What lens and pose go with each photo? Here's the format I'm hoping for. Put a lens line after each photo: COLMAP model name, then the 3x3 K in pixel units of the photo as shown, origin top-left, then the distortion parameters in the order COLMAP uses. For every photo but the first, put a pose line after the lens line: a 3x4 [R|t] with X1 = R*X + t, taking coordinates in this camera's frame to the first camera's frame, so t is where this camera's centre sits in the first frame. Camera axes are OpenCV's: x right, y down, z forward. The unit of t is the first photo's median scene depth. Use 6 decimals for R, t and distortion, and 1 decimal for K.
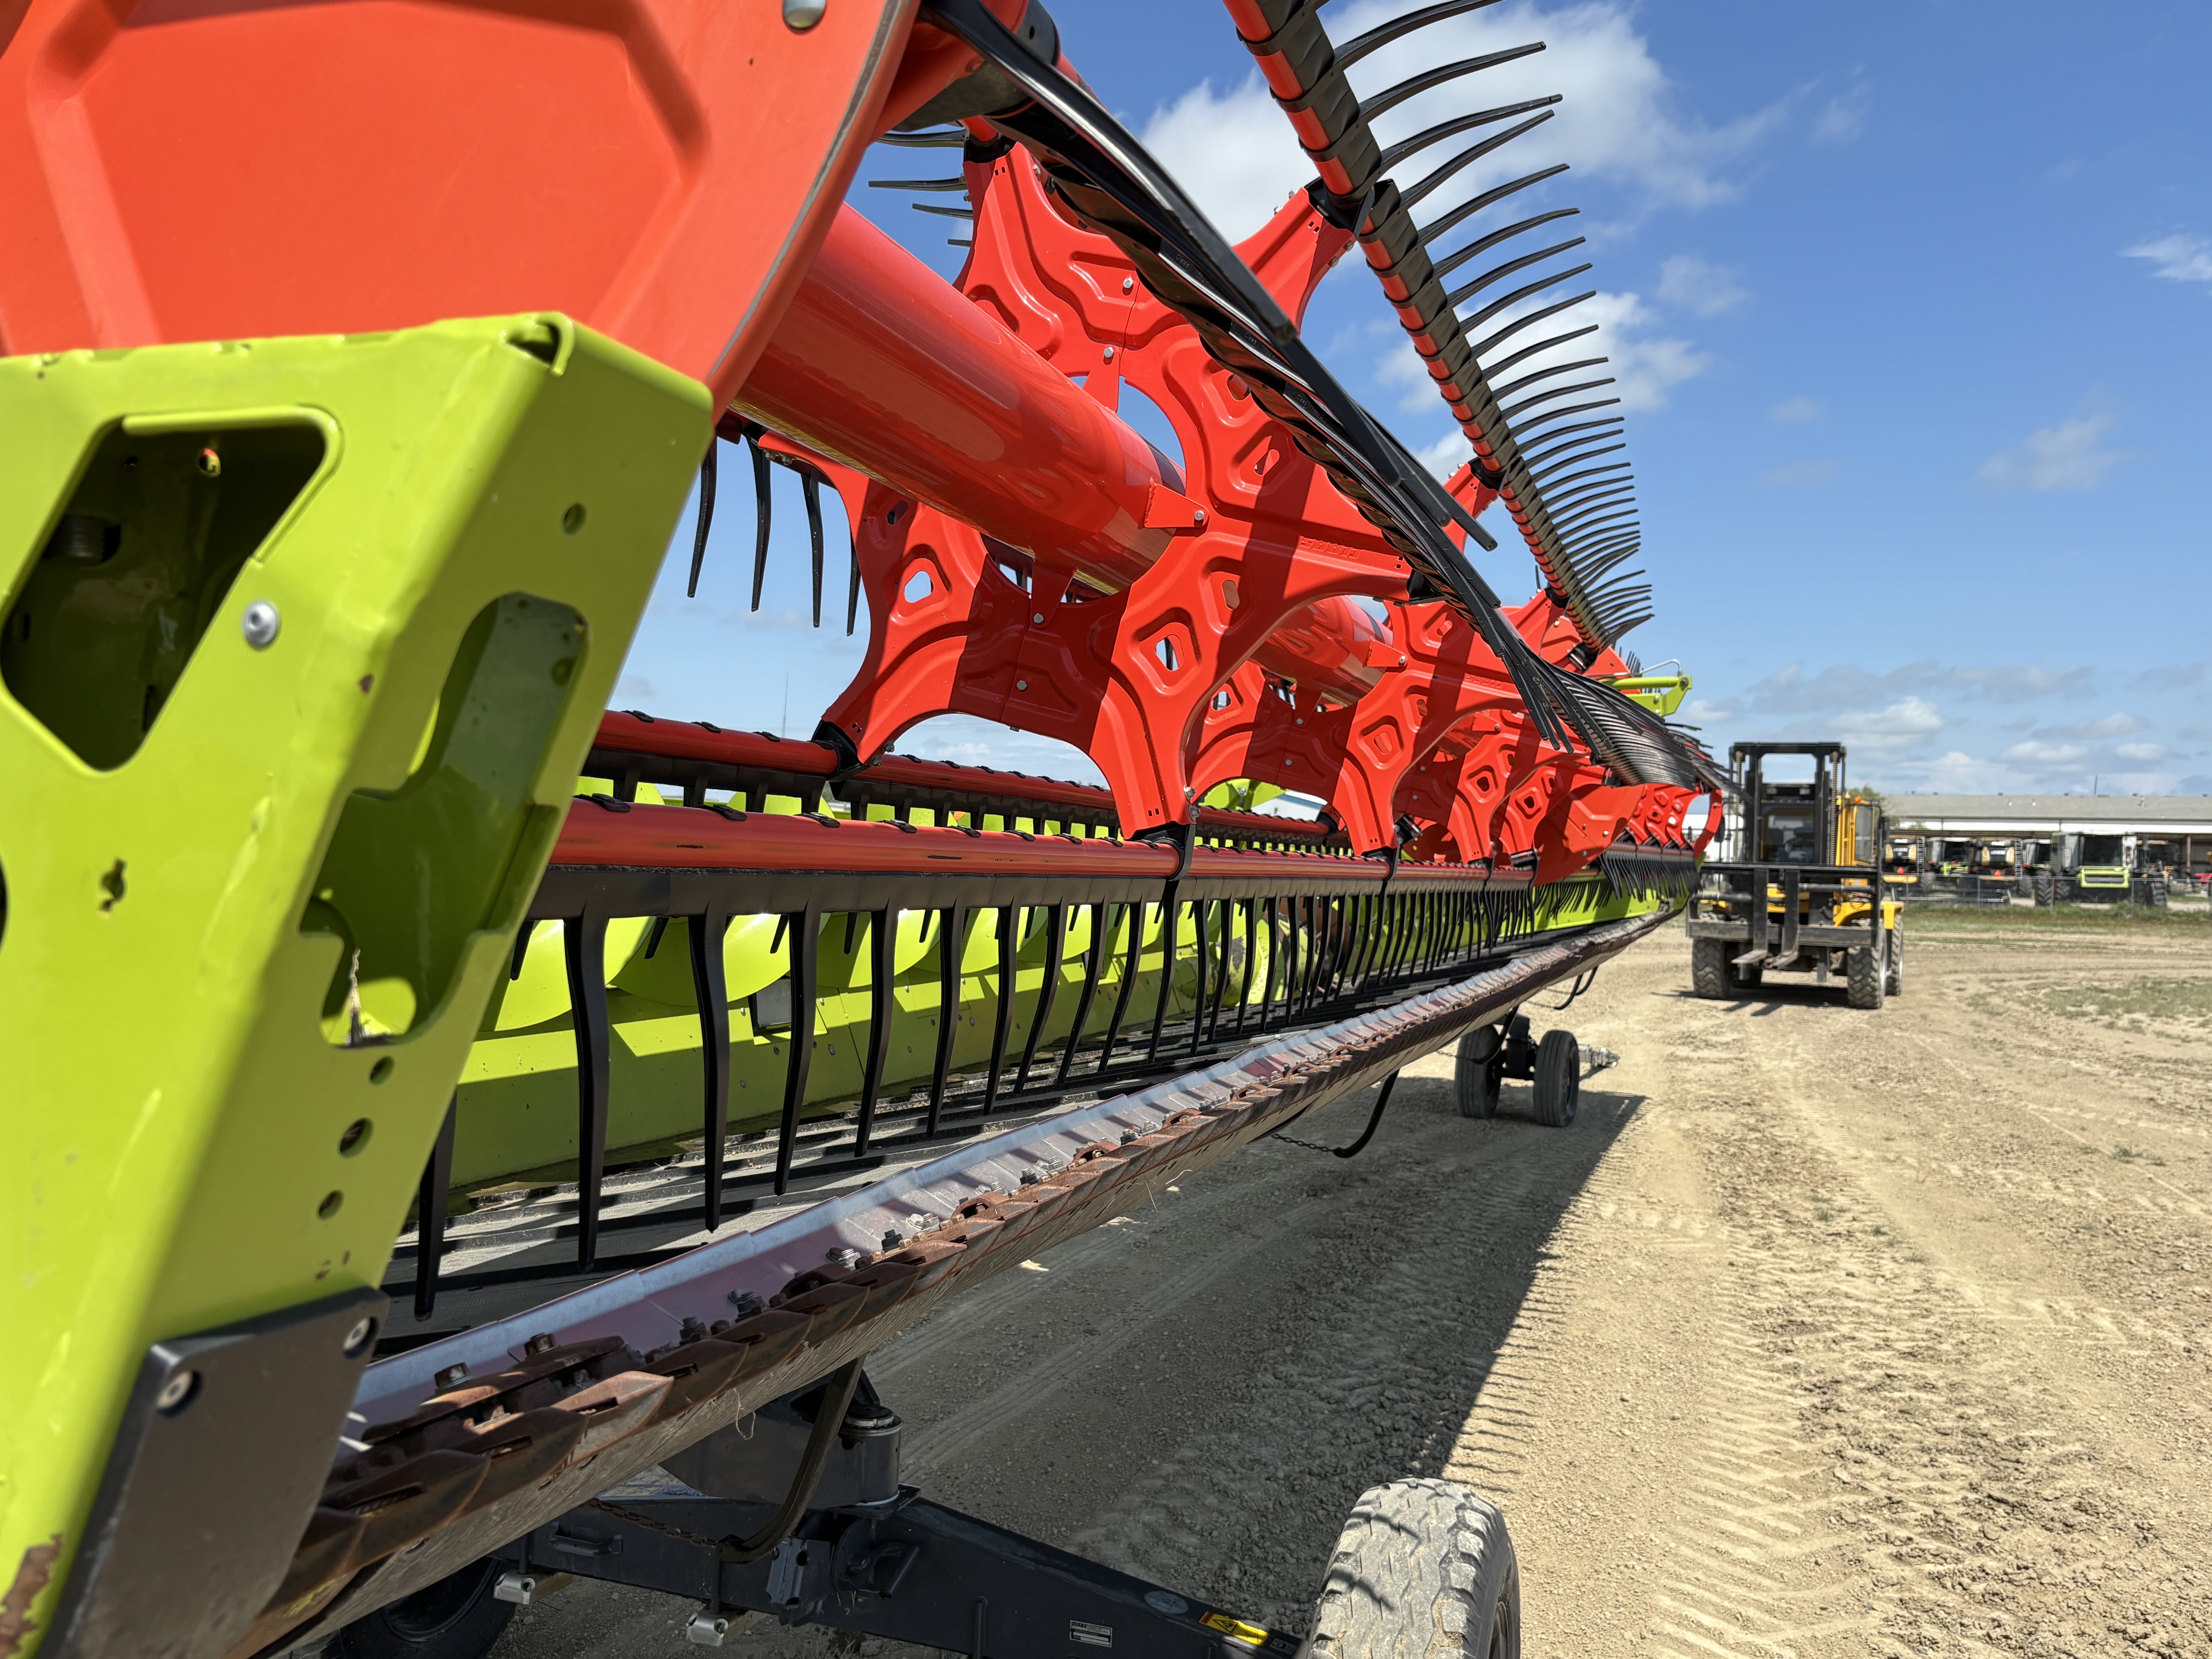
lens RADIAL K [[1838.2, 0, 1116.5], [0, 1838.2, 835.1], [0, 0, 1]] dist [0.004461, 0.011489]
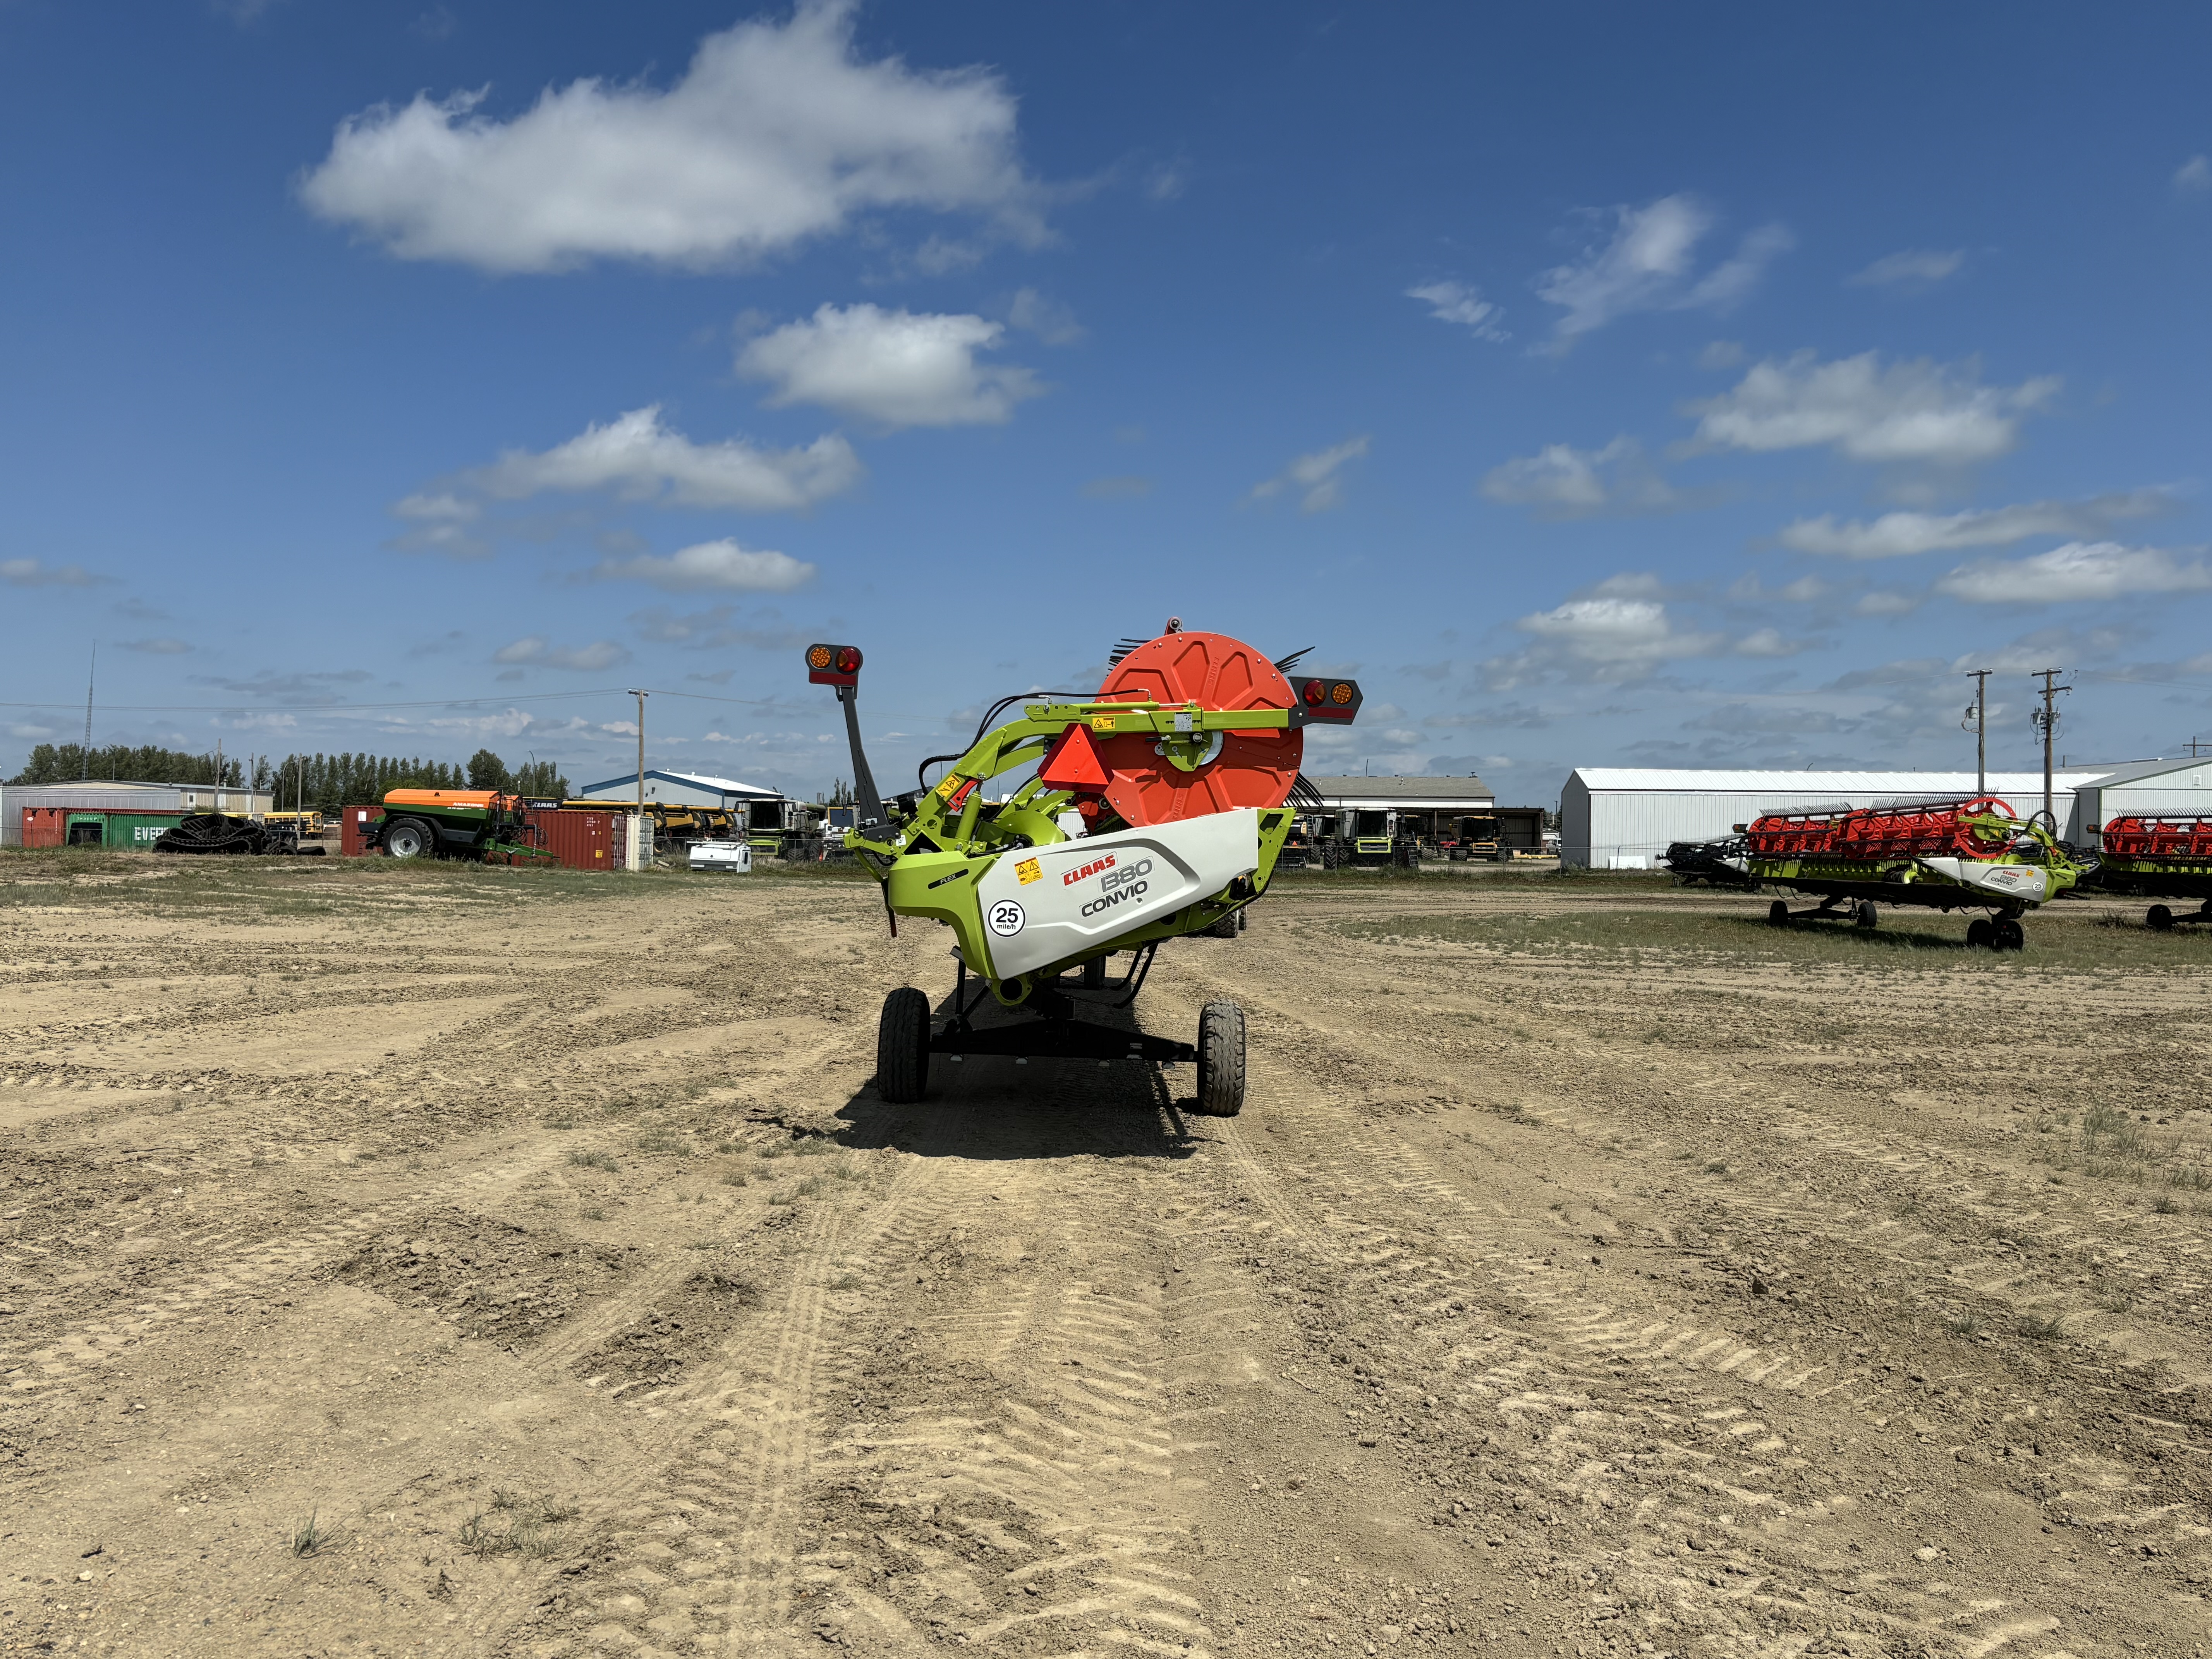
lens RADIAL K [[1838.2, 0, 1102.4], [0, 1838.2, 826.3], [0, 0, 1]] dist [0.004461, 0.011489]
pose [[0.940720, -0.011480, 0.338991, -0.058132], [0.009194, 0.999923, 0.008348, -0.001801], [-0.339061, -0.004736, 0.940753, -0.108017]]
